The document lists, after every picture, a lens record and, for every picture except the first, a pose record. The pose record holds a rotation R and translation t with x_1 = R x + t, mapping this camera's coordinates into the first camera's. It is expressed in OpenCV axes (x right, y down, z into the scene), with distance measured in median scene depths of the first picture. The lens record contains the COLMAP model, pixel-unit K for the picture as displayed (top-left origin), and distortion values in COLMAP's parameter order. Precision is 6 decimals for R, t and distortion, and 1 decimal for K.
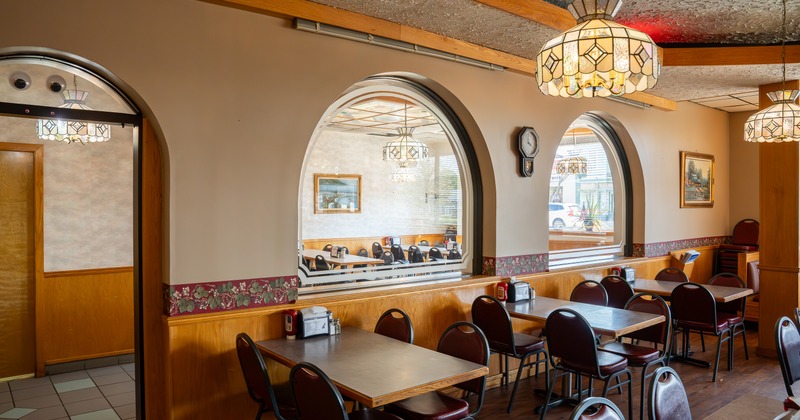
lens RADIAL K [[559.2, 0, 407.2], [0, 559.2, 209.7], [0, 0, 1]] dist [-0.063472, 0.017285]
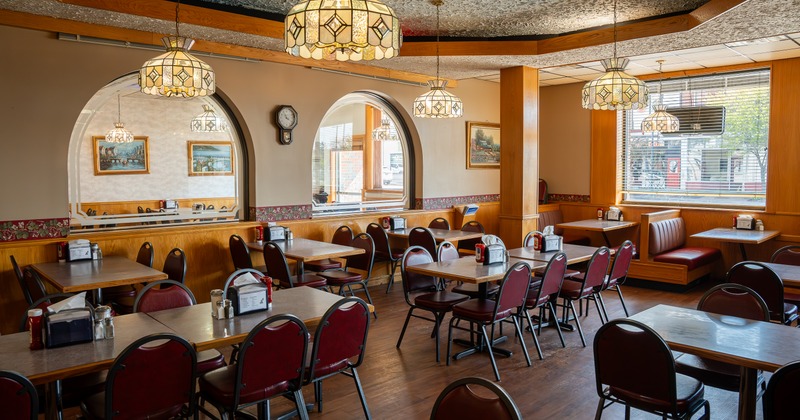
lens RADIAL K [[559.2, 0, 393.4], [0, 559.2, 214.0], [0, 0, 1]] dist [-0.063472, 0.017285]
pose [[0.998331, -0.009112, 0.057023, 0.275563], [0.004964, 0.997359, 0.072461, 0.005718], [-0.057532, -0.072057, 0.995740, -0.216397]]
